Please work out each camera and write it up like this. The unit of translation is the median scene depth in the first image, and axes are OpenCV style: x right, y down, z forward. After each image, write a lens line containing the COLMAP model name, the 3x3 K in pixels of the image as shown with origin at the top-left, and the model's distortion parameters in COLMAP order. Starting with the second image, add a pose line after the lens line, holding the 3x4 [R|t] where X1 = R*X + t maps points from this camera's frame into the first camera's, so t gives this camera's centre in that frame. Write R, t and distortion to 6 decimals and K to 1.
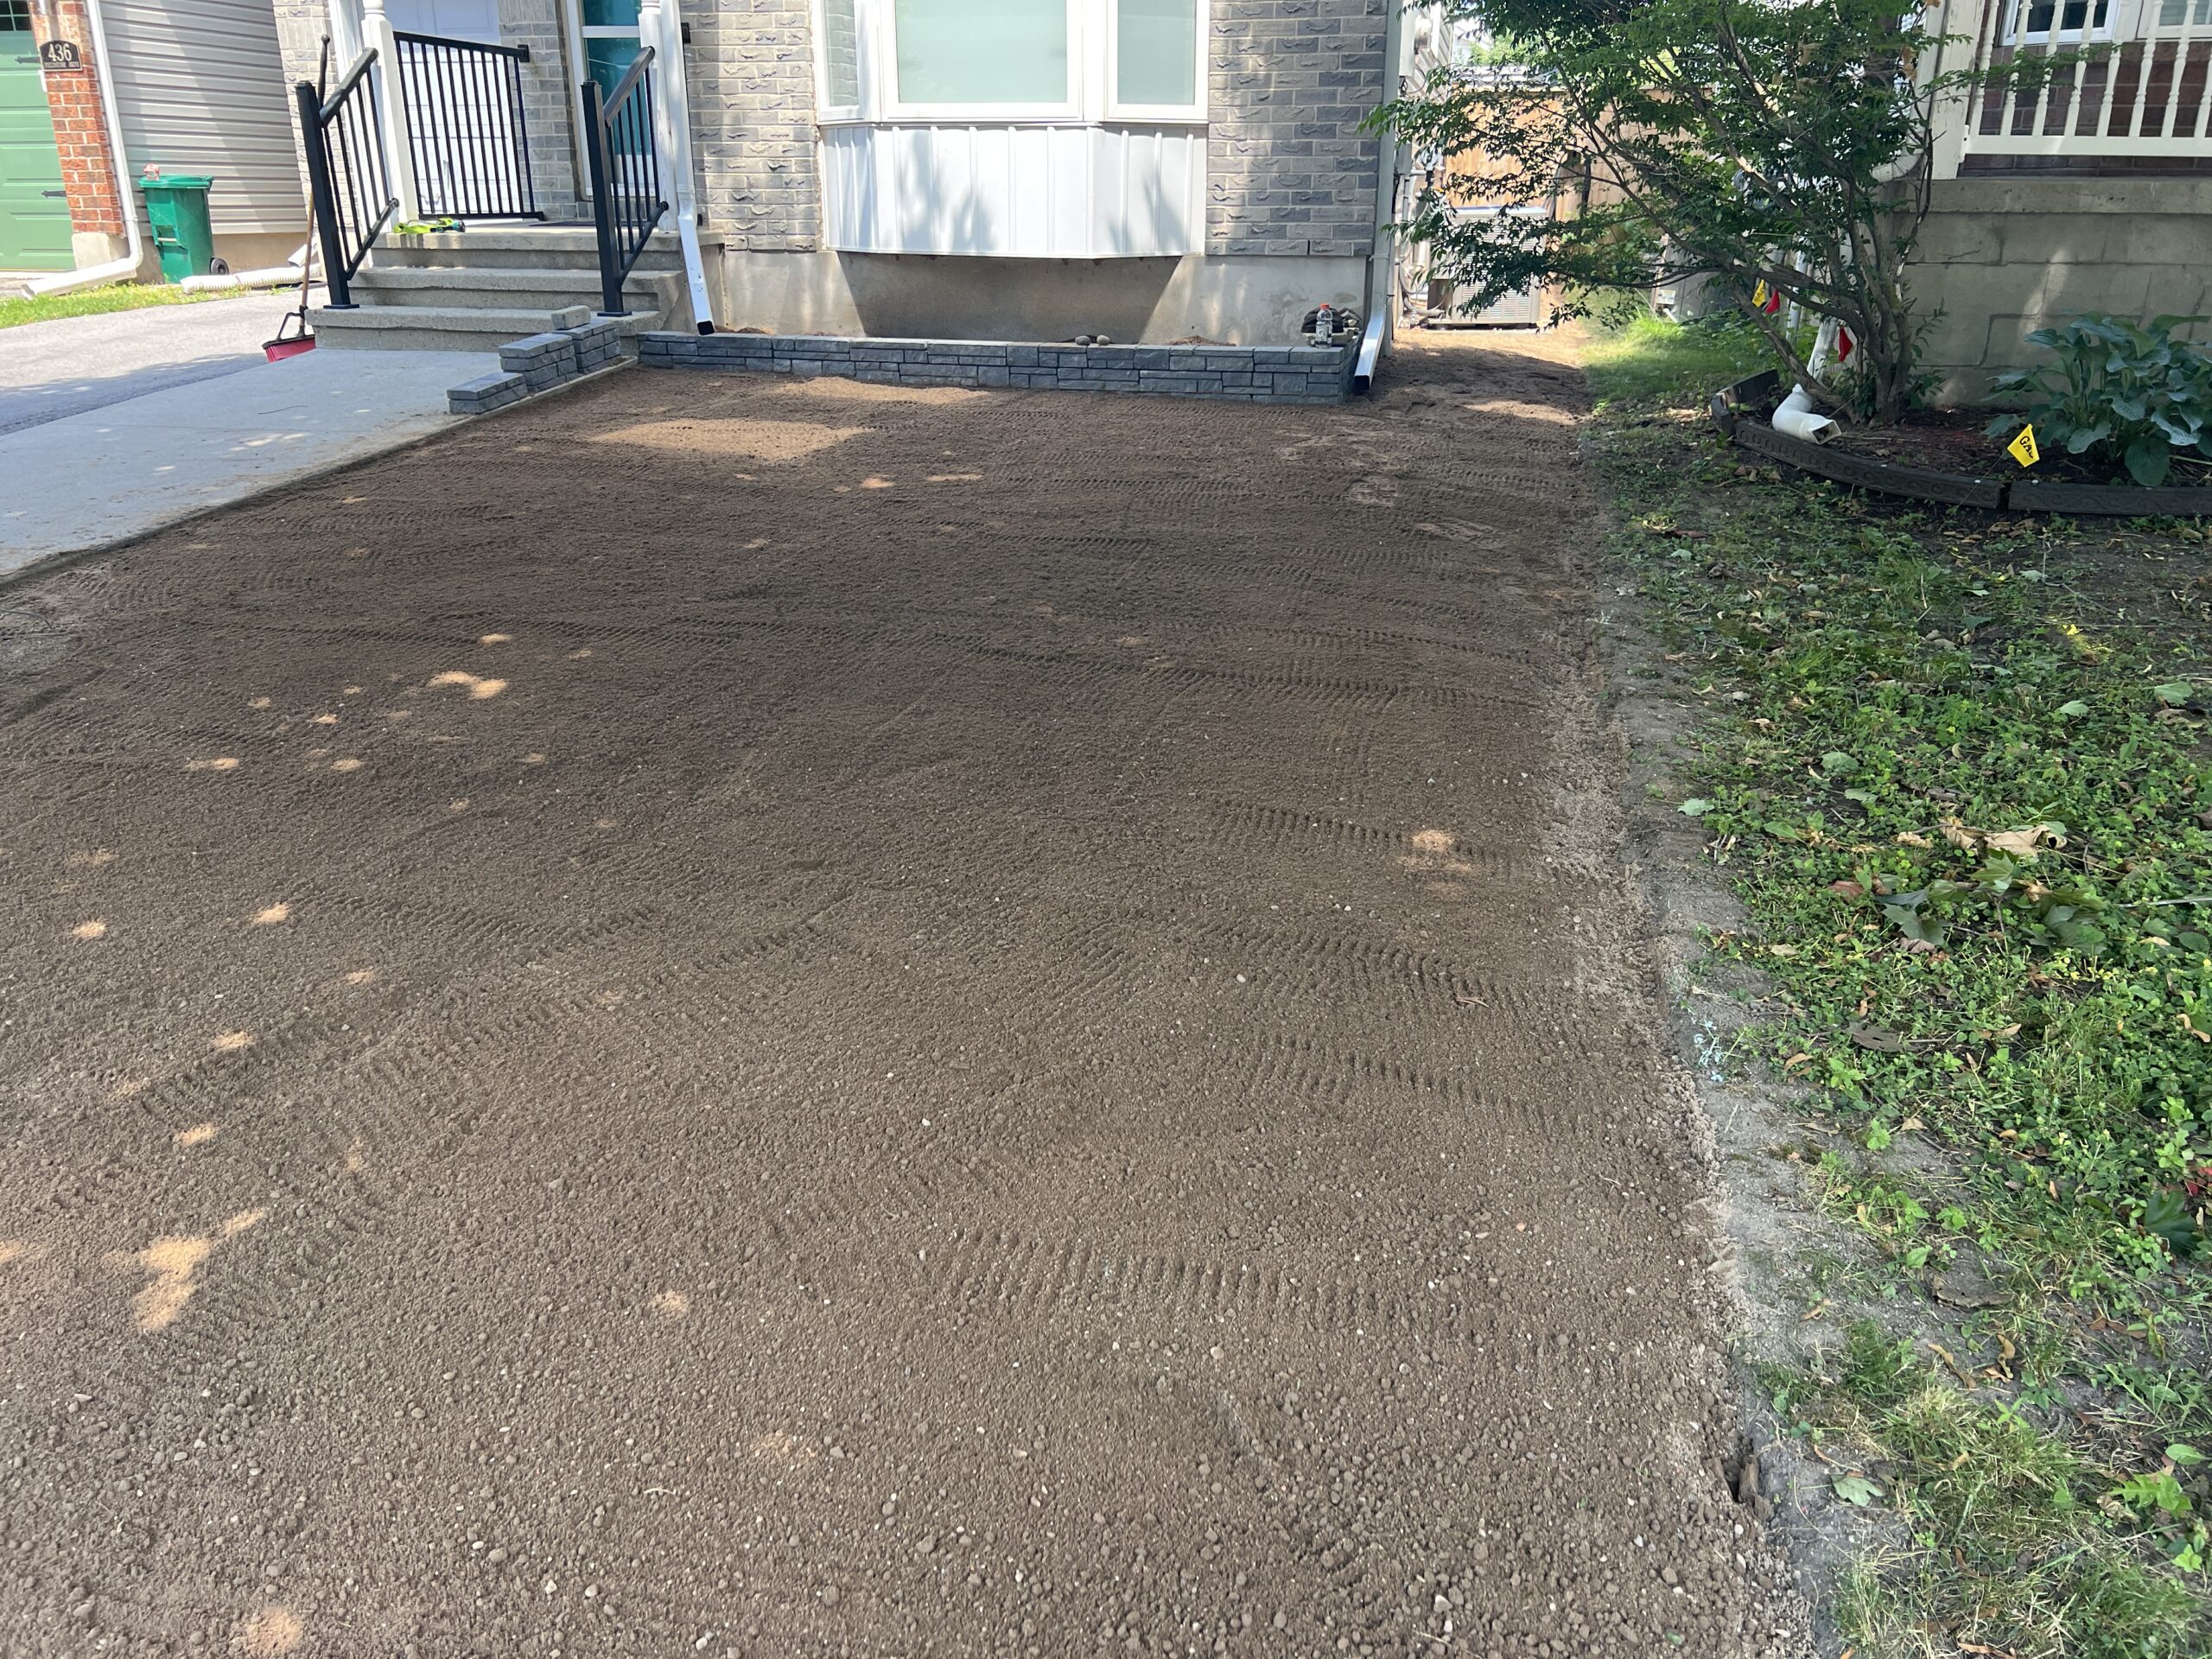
lens RADIAL K [[1742.9, 0, 1106.0], [0, 1742.9, 829.5], [0, 0, 1]] dist [0.008615, -0.002703]
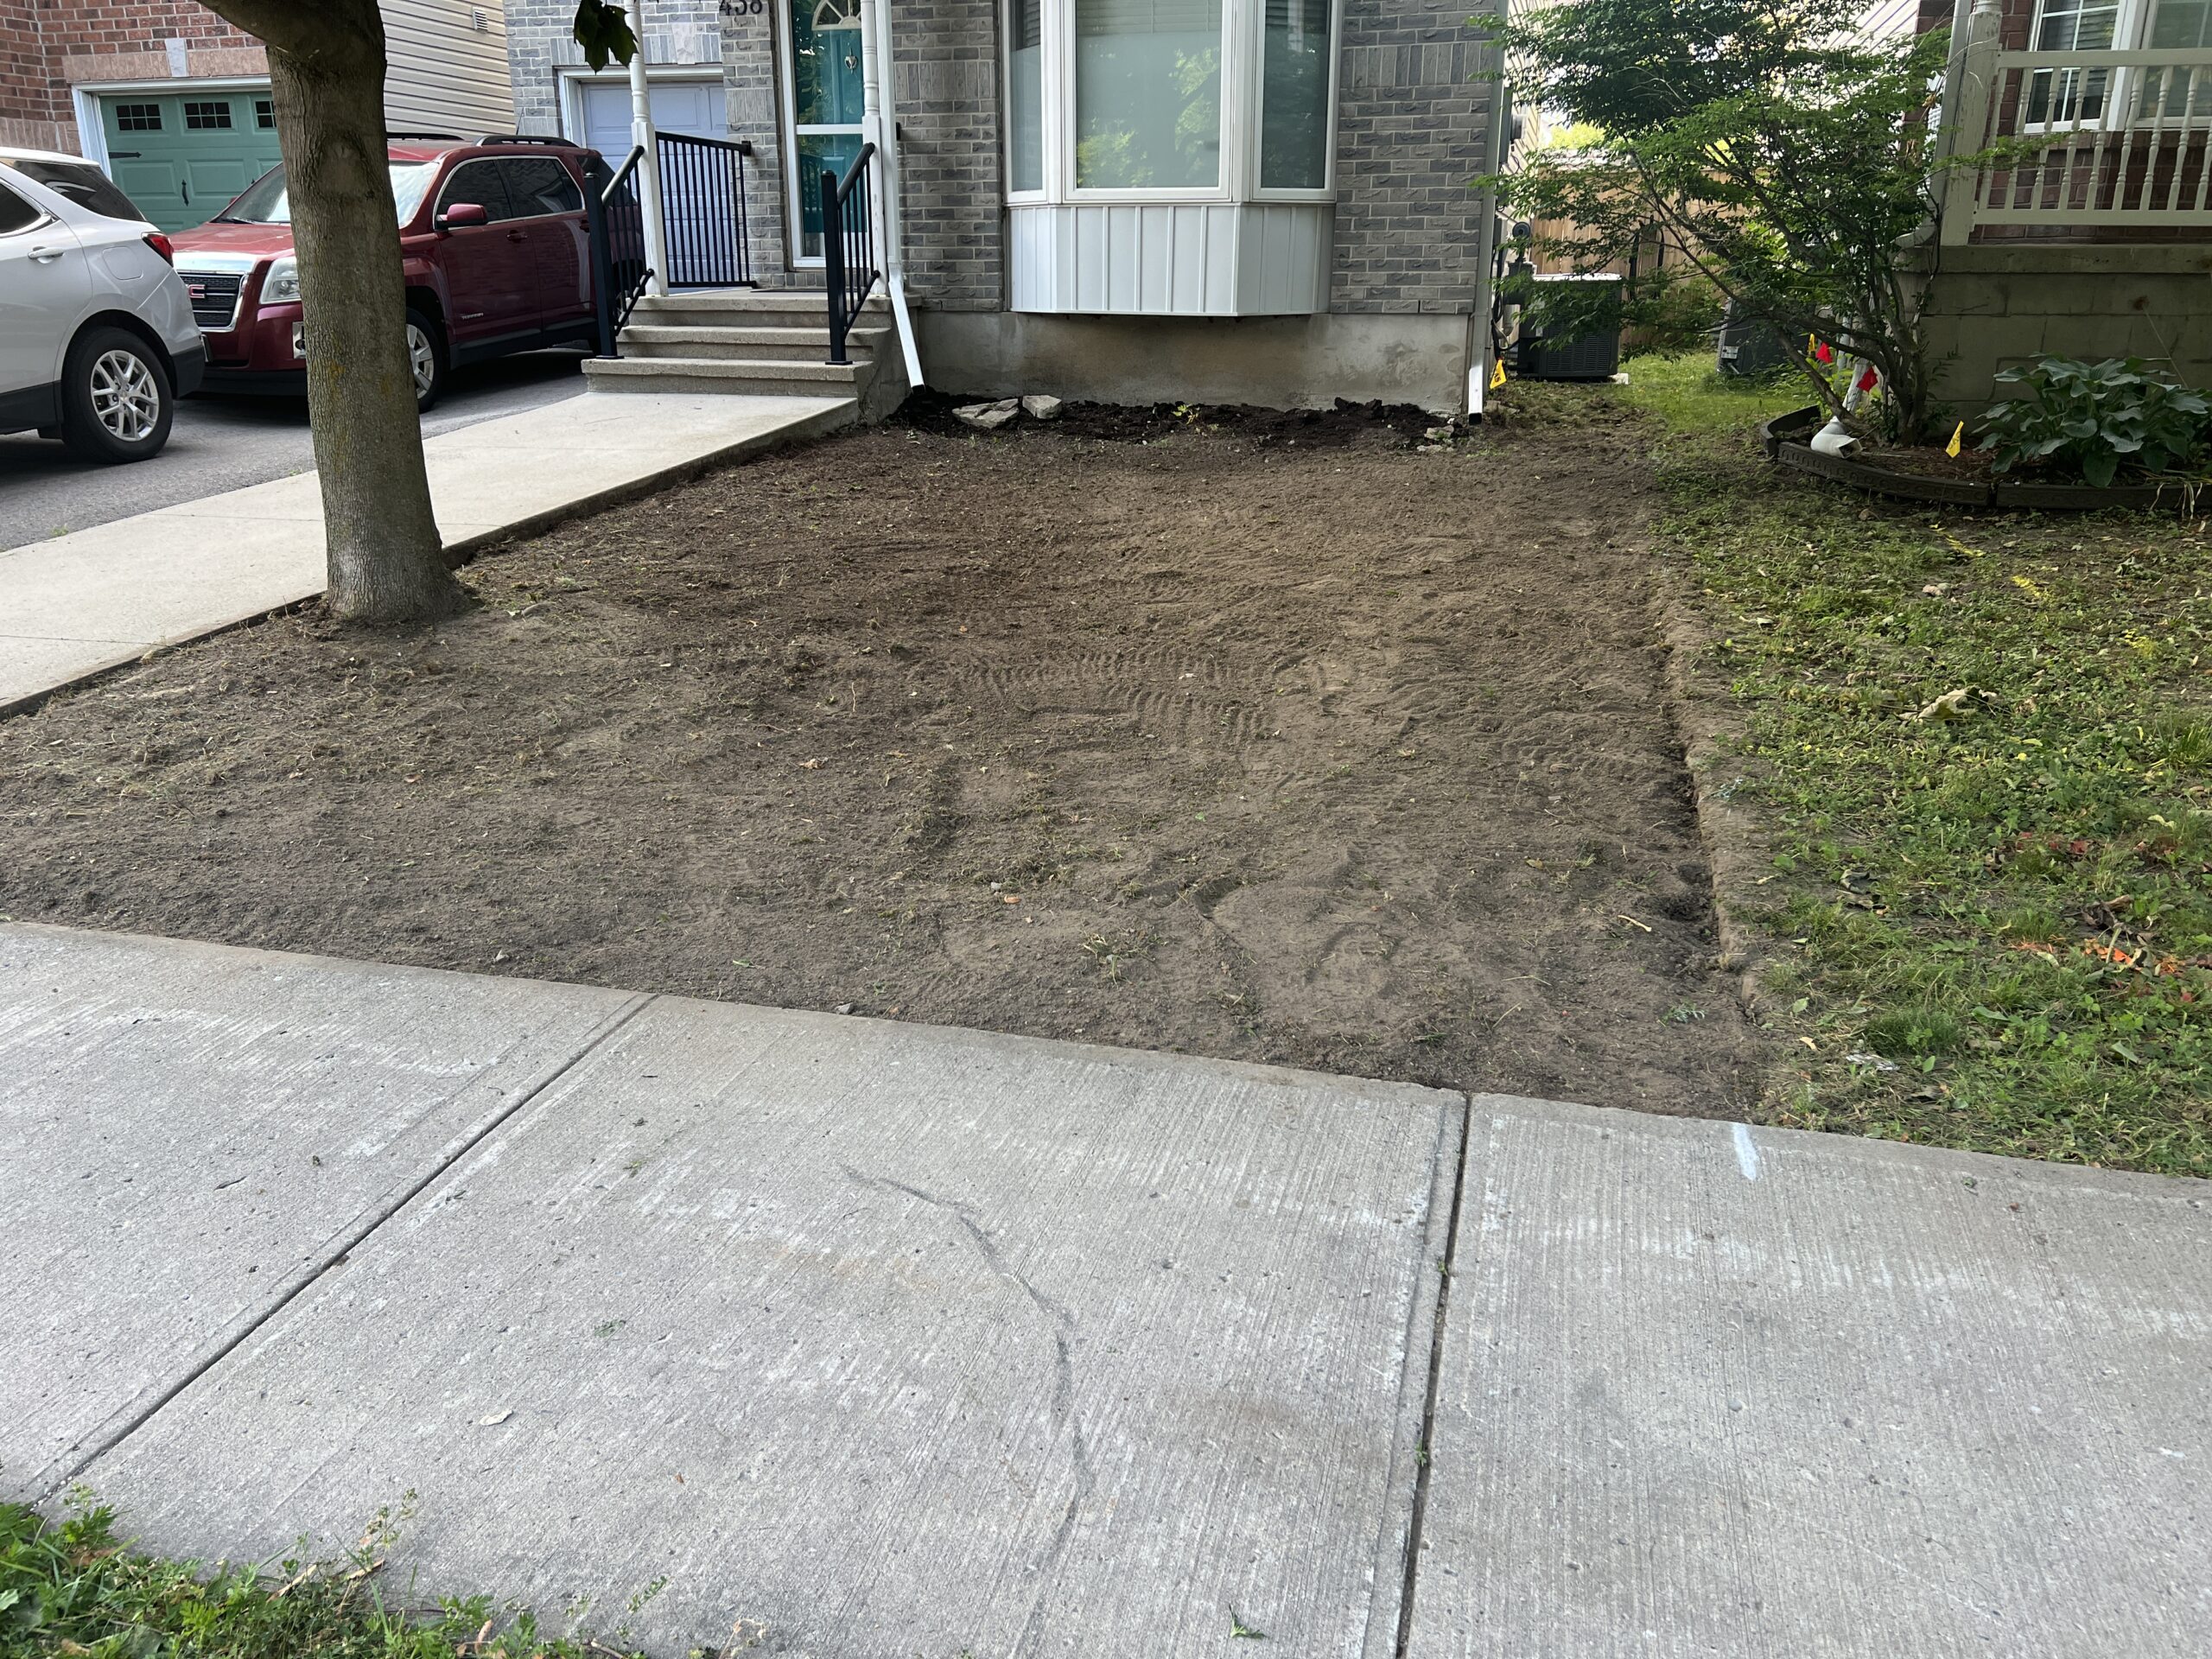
lens RADIAL K [[1651.8, 0, 1106.0], [0, 1651.8, 829.5], [0, 0, 1]] dist [0.046245, -0.059479]
pose [[0.998546, 0.014601, -0.051894, -0.034042], [-0.015939, 0.999549, -0.025454, 0.057514], [0.051499, 0.026244, 0.998328, -0.138482]]
